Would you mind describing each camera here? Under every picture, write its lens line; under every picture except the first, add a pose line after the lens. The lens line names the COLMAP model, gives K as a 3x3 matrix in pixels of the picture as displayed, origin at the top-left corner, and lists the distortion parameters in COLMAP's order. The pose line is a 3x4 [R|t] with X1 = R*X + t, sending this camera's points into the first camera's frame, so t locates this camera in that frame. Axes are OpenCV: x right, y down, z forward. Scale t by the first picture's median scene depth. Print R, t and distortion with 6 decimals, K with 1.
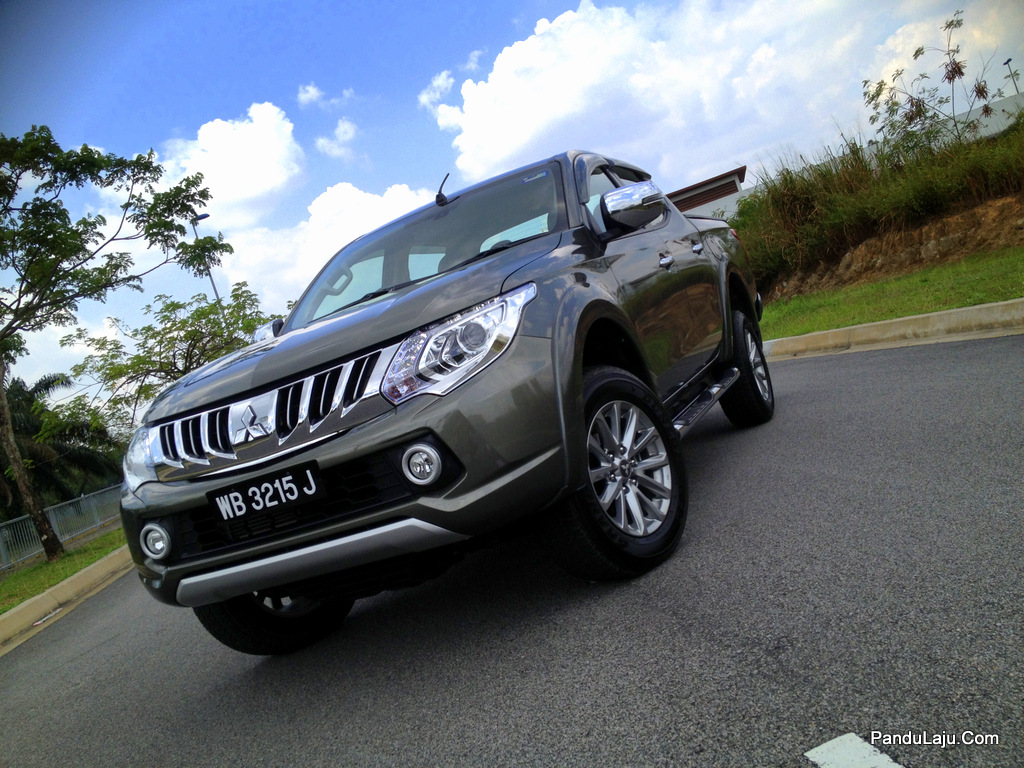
lens RADIAL K [[974.8, 0, 510.6], [0, 974.8, 381.3], [0, 0, 1]] dist [0.132481, -0.282612]
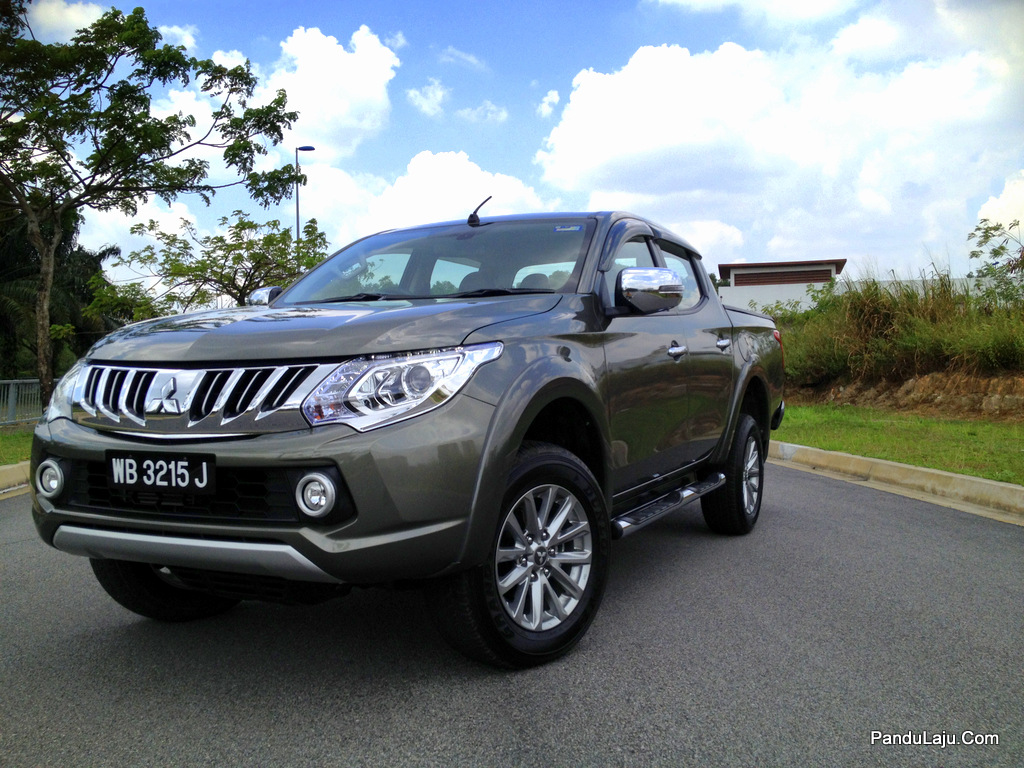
lens RADIAL K [[974.8, 0, 510.6], [0, 974.8, 381.3], [0, 0, 1]] dist [0.132481, -0.282612]
pose [[0.950976, 0.305371, -0.048912, 0.085994], [-0.305552, 0.952167, 0.003912, -0.068590], [0.047767, 0.011225, 0.998795, 0.047948]]
